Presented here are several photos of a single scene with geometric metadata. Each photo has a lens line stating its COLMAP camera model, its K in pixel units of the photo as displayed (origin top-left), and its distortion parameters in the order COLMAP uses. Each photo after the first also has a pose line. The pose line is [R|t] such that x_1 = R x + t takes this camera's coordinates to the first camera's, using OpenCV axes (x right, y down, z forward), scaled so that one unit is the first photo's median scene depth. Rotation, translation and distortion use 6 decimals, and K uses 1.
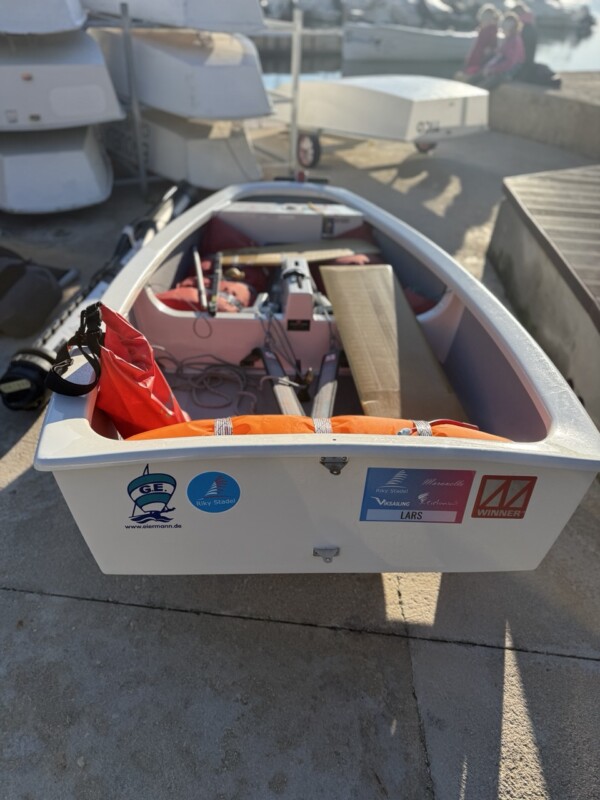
lens RADIAL K [[562.2, 0, 300.0], [0, 562.2, 400.0], [0, 0, 1]] dist [0.149463, -0.212001]
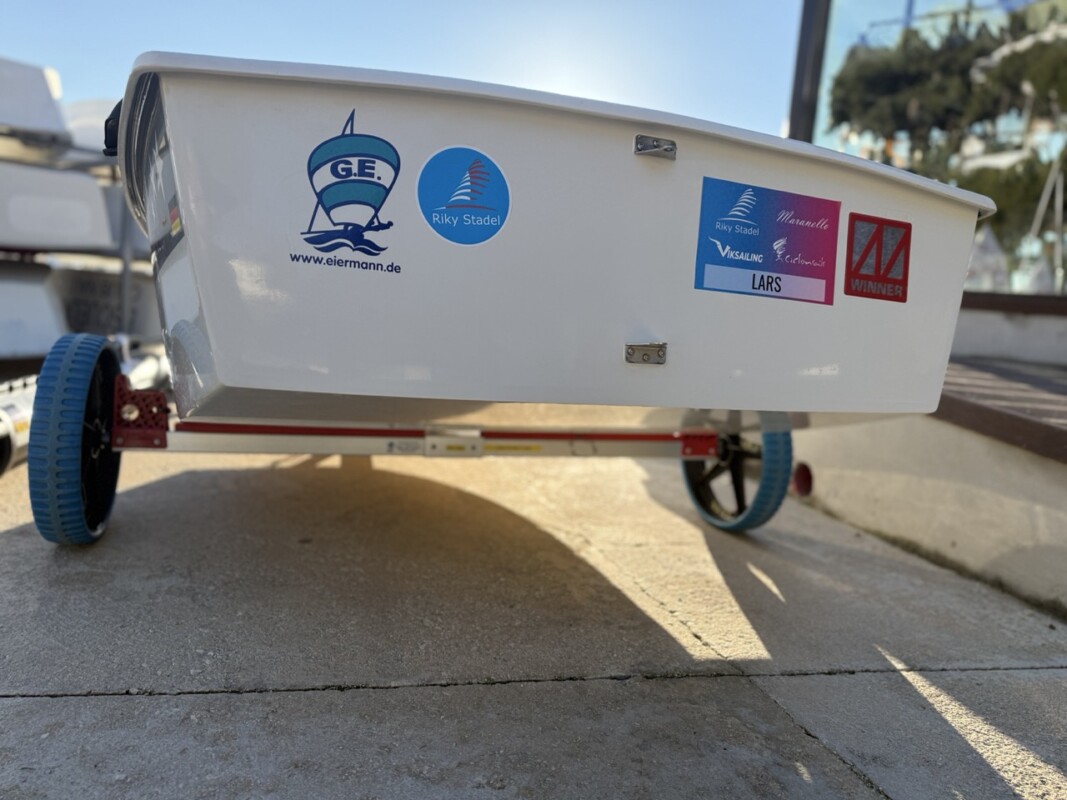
lens RADIAL K [[745.6, 0, 533.5], [0, 745.6, 400.0], [0, 0, 1]] dist [0.105293, -0.125470]
pose [[0.950964, -0.004751, 0.309264, -0.258919], [0.155394, 0.871868, -0.464433, 0.564219], [-0.267432, 0.489717, 0.829854, 0.383040]]
